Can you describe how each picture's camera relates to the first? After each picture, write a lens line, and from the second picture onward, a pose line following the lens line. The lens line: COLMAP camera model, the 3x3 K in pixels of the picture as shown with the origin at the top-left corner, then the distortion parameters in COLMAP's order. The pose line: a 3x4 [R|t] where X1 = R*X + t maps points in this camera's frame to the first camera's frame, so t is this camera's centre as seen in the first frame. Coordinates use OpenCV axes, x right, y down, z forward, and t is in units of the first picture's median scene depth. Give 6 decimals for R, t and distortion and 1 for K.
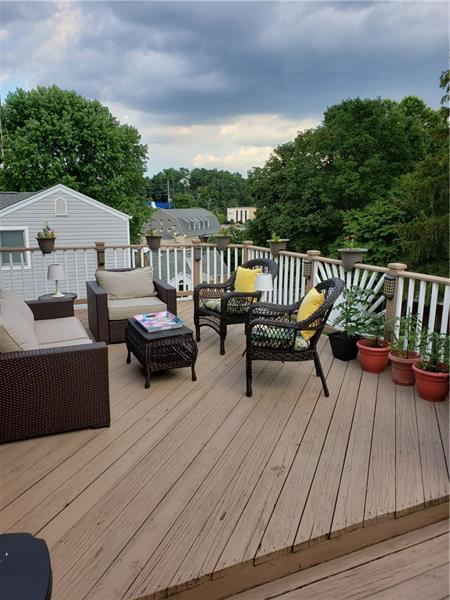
lens RADIAL K [[469.9, 0, 225.7], [0, 469.9, 298.0], [0, 0, 1]] dist [0.062029, -0.030588]
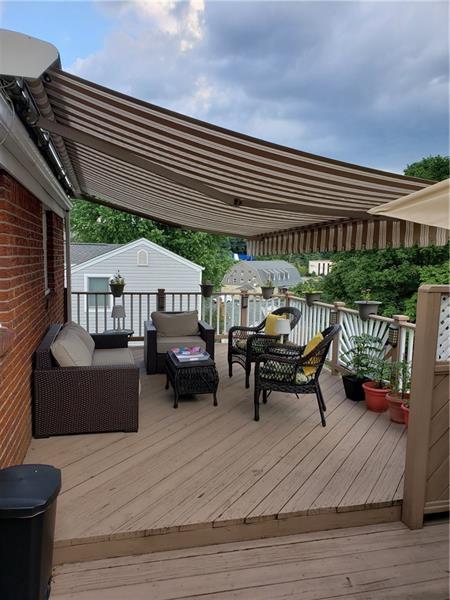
lens RADIAL K [[469.9, 0, 225.7], [0, 469.9, 306.0], [0, 0, 1]] dist [0.062029, -0.030588]
pose [[0.984943, 0.038565, -0.168523, 0.123480], [-0.053835, 0.994752, -0.087004, 0.022517], [0.164283, 0.094767, 0.981850, -0.154391]]
